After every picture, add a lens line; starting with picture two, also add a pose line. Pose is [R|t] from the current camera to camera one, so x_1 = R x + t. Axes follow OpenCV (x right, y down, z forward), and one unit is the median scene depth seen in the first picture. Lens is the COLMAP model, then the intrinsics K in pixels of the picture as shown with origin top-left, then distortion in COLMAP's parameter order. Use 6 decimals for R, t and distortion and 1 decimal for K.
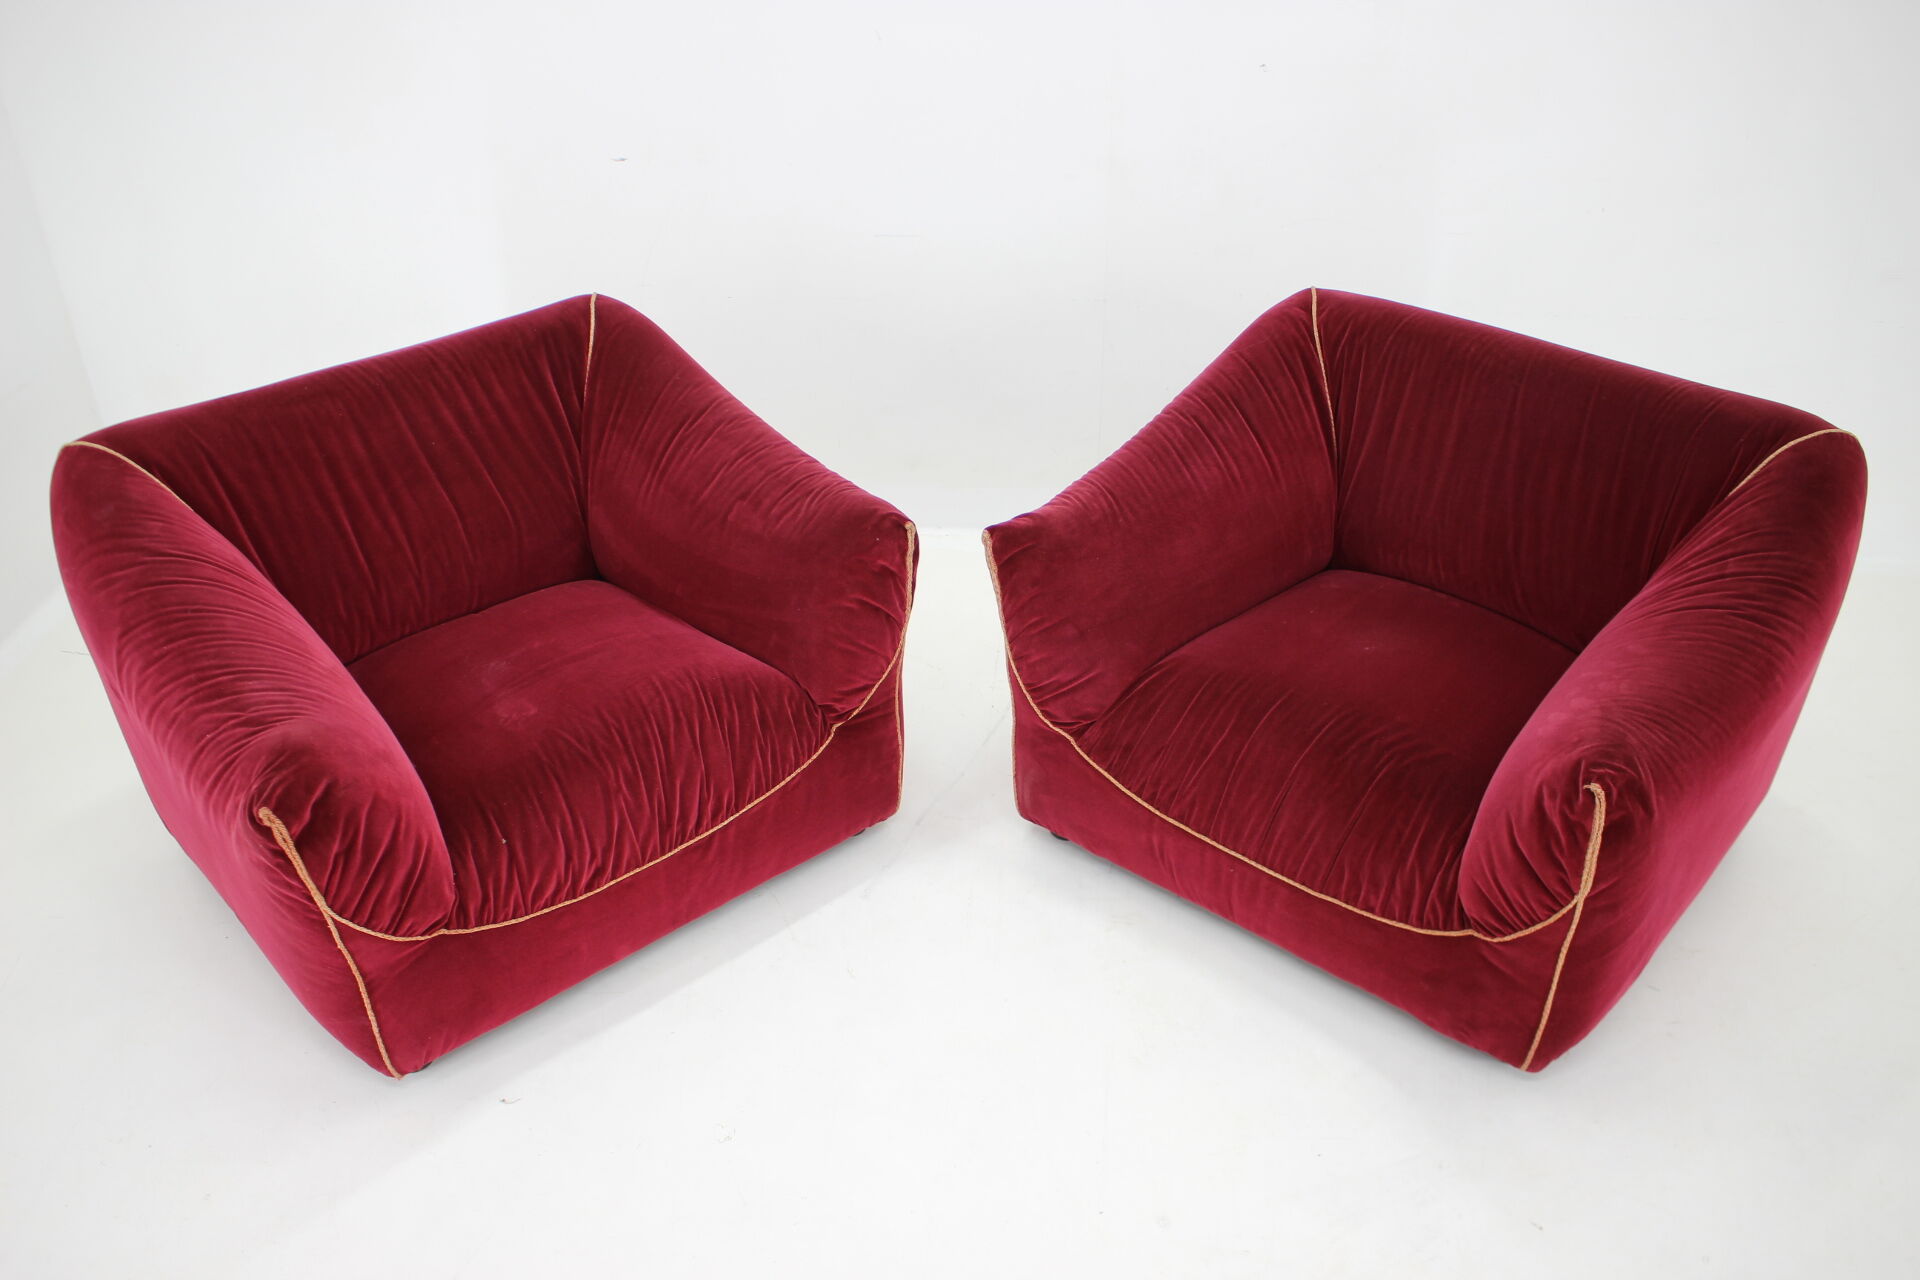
lens RADIAL K [[1673.7, 0, 963.3], [0, 1673.7, 680.9], [0, 0, 1]] dist [-0.160708, 0.121785]
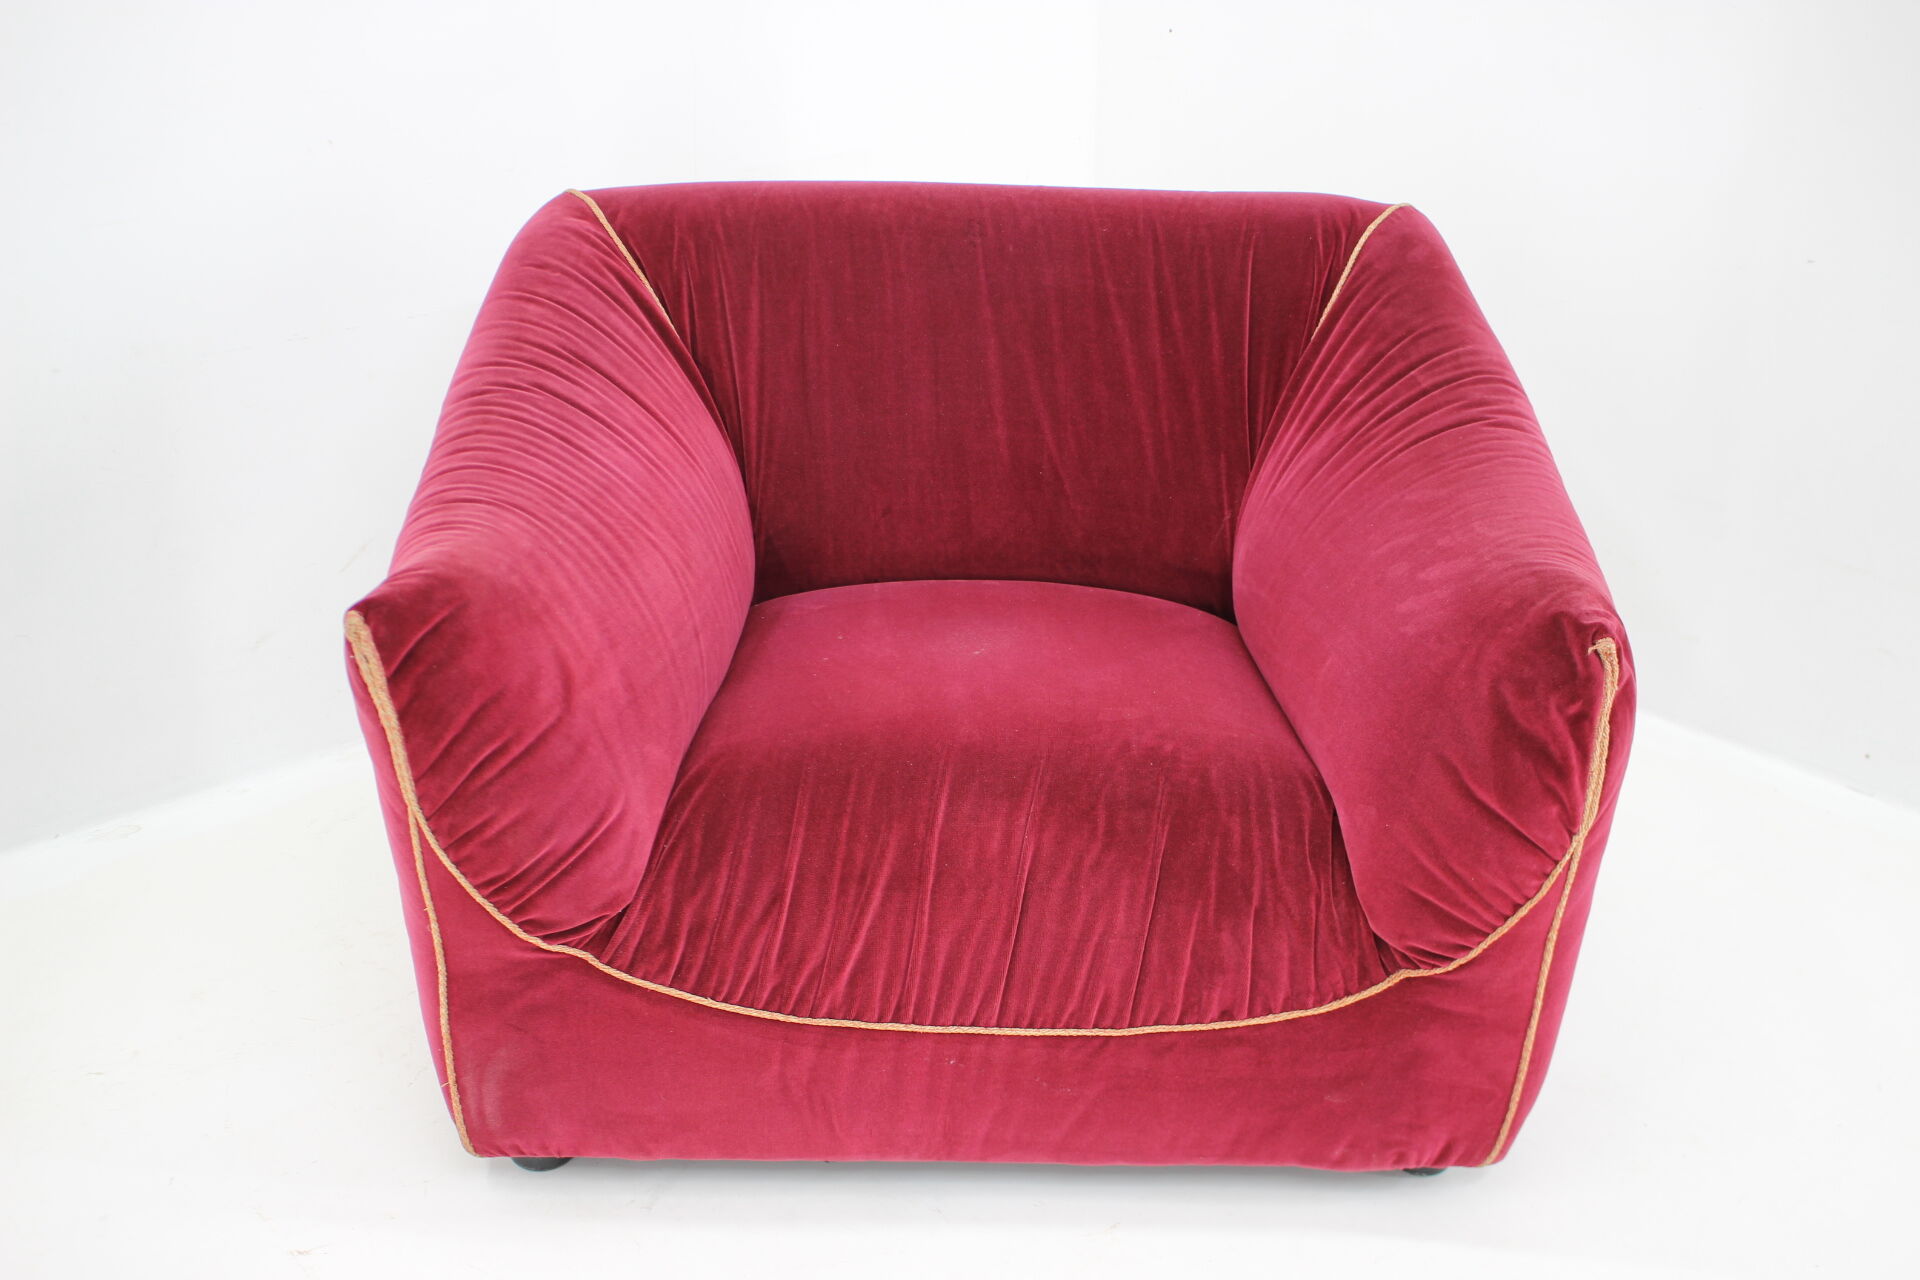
lens RADIAL K [[2195.2, 0, 960.0], [0, 2195.2, 640.0], [0, 0, 1]] dist [-0.111607, -0.017798]
pose [[0.745569, -0.232176, 0.624677, -0.275645], [0.336842, 0.940090, -0.052623, 0.017359], [-0.575035, 0.249652, 0.779108, 0.371747]]
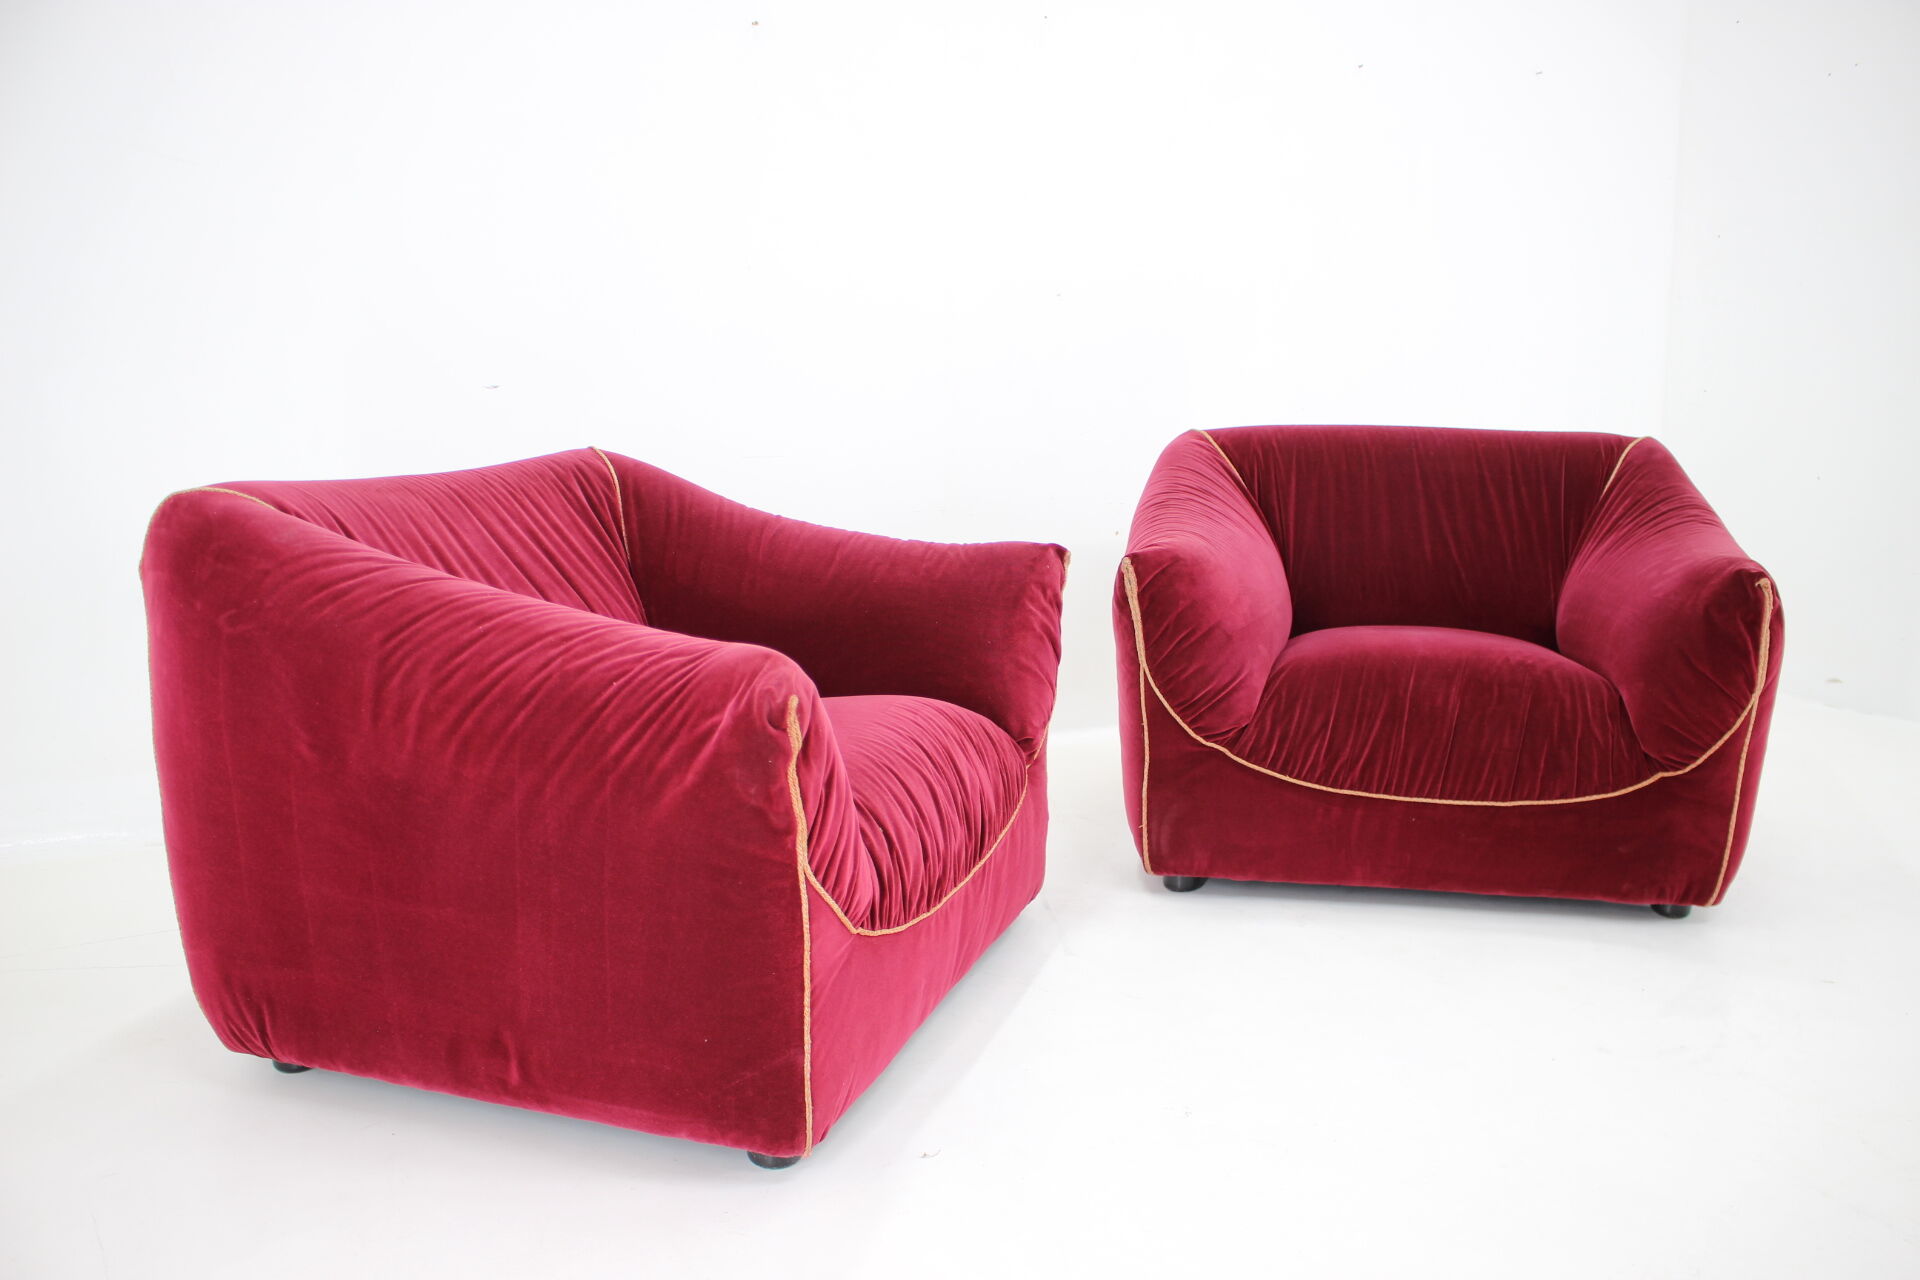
lens RADIAL K [[1598.9, 0, 960.2], [0, 1598.9, 665.9], [0, 0, 1]] dist [-0.162104, 0.119181]
pose [[0.870979, -0.084083, 0.484072, -0.585626], [0.257861, 0.916878, -0.304702, 0.259244], [-0.418215, 0.390212, 0.820263, 0.241274]]
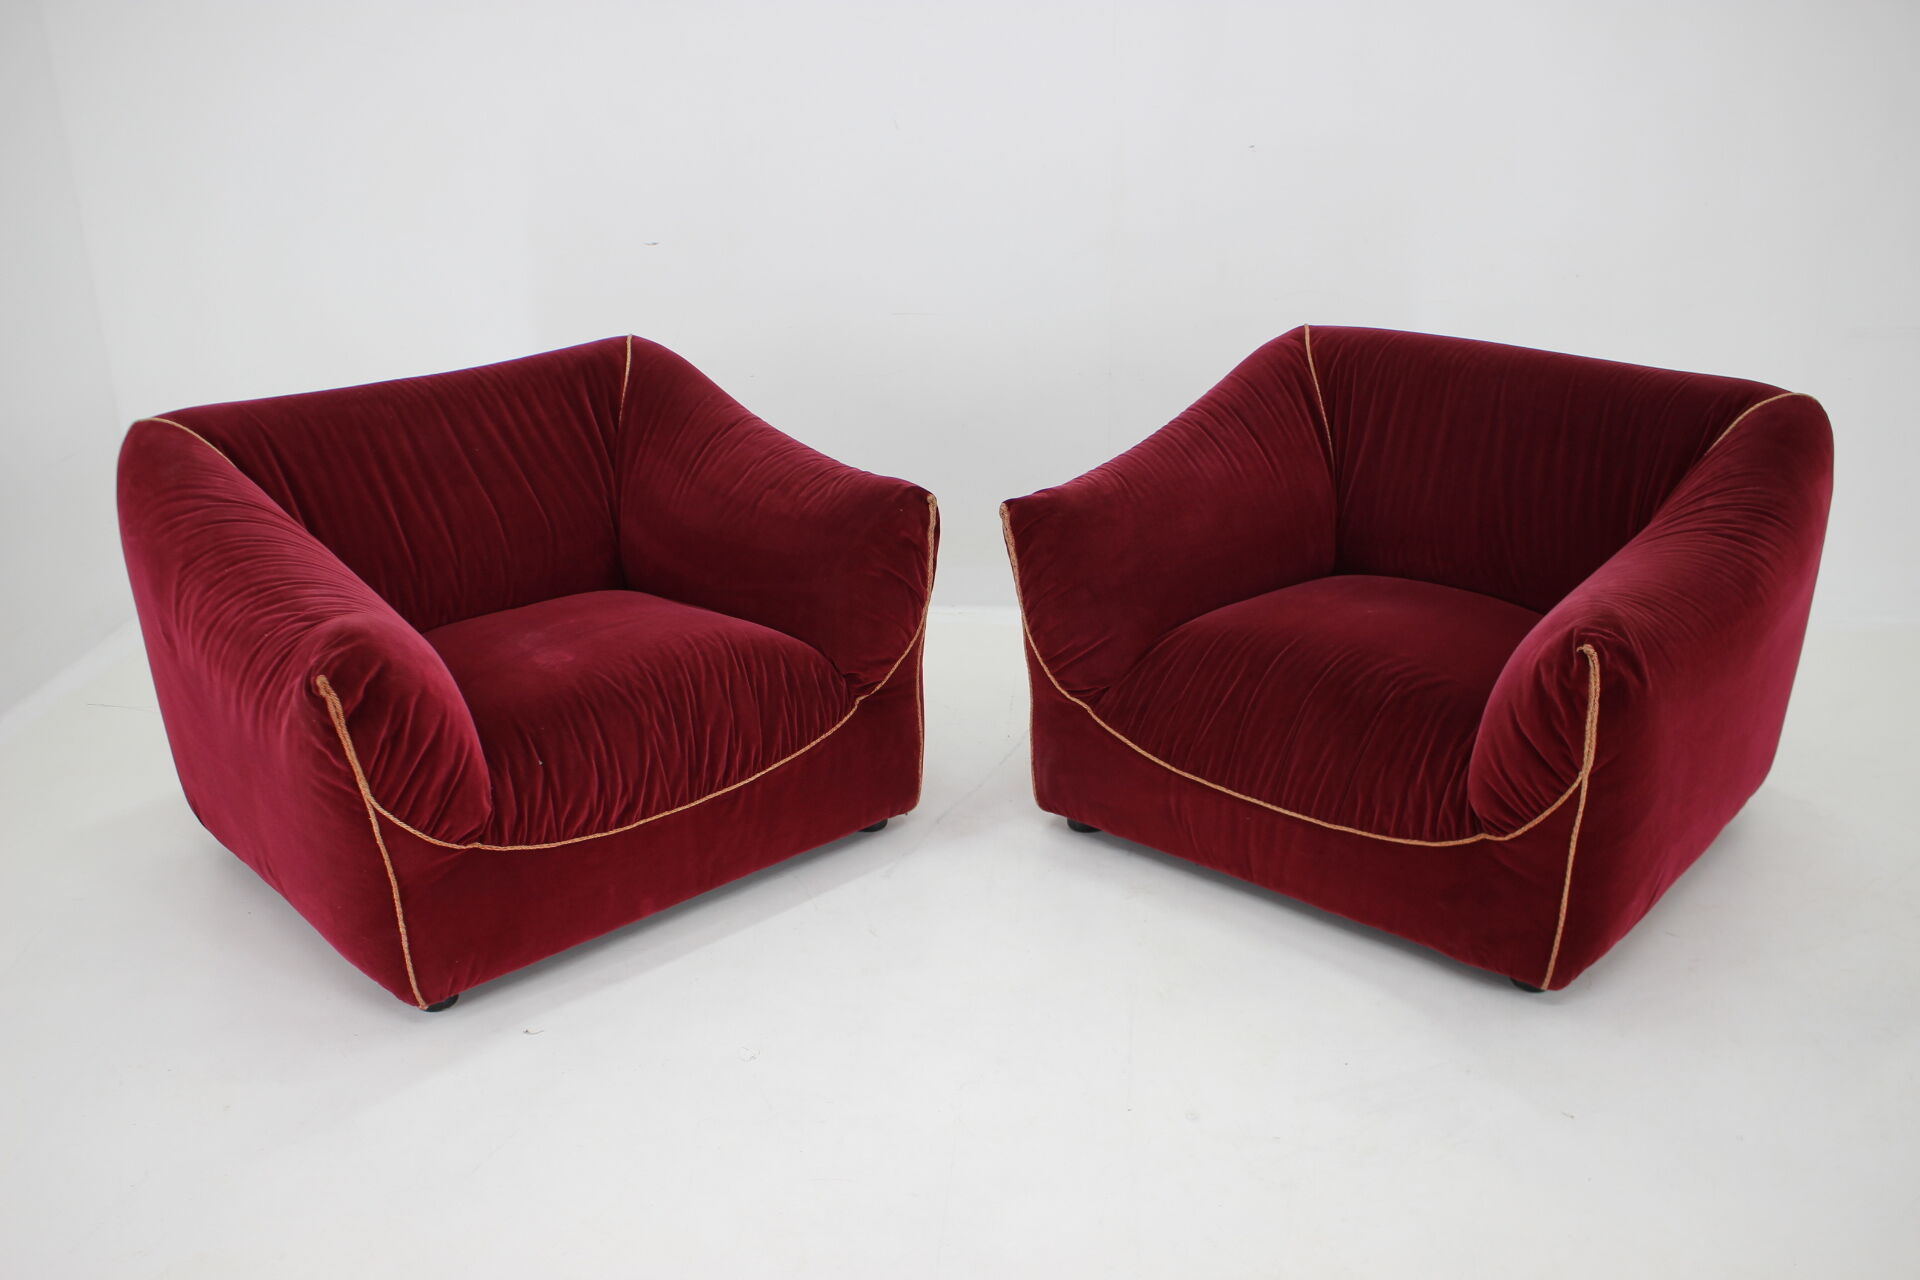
lens RADIAL K [[1753.8, 0, 962.5], [0, 1753.8, 667.4], [0, 0, 1]] dist [-0.155841, 0.120239]
pose [[0.999981, -0.006203, 0.000372, -0.013651], [0.006160, 0.981829, -0.189666, 0.224922], [0.000811, 0.189664, 0.981849, -0.068608]]
